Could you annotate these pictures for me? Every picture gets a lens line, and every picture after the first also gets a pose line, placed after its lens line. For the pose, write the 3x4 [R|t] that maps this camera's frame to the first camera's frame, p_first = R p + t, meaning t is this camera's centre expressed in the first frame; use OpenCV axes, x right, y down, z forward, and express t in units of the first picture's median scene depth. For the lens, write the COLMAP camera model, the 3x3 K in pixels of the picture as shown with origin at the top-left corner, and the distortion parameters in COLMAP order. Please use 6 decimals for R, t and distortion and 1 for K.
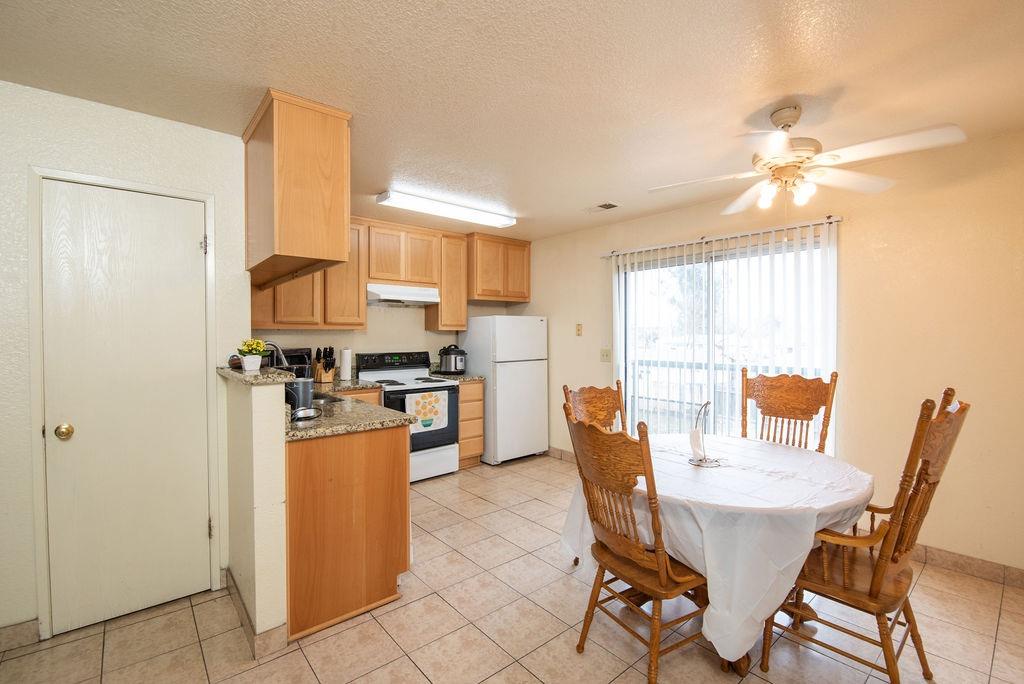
lens RADIAL K [[456.9, 0, 516.3], [0, 456.9, 346.8], [0, 0, 1]] dist [-0.038893, -0.000365]
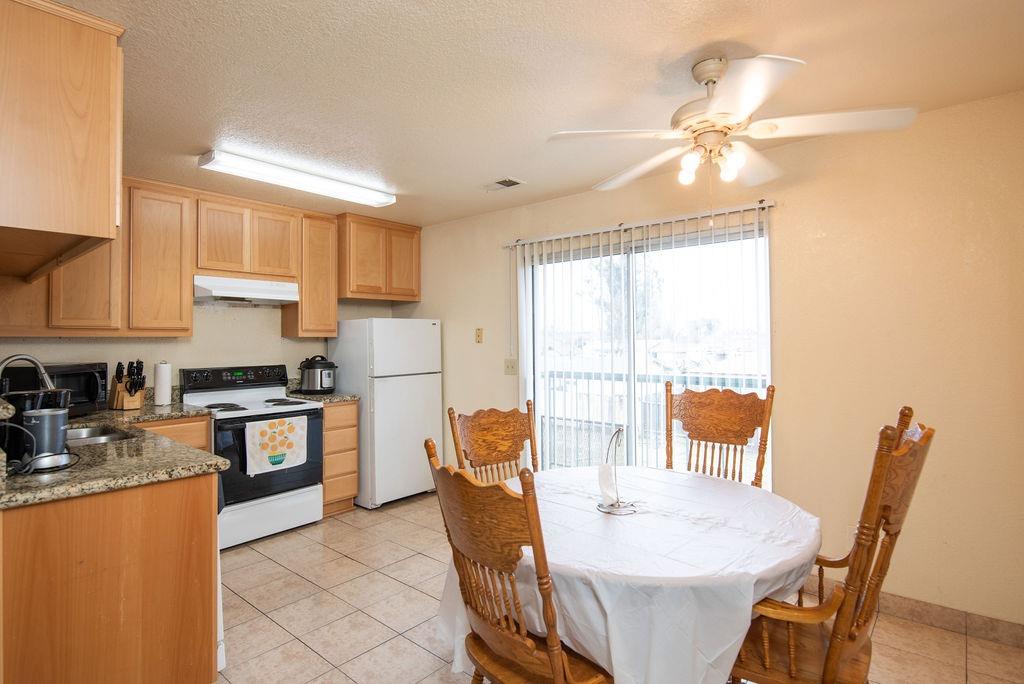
lens RADIAL K [[524.9, 0, 512.0], [0, 524.9, 342.0], [0, 0, 1]] dist [-0.036654, 0.000304]
pose [[0.987399, -0.006835, 0.158100, 0.062545], [0.010616, 0.999677, -0.023081, -0.004802], [-0.157891, 0.024468, 0.987153, 0.090123]]
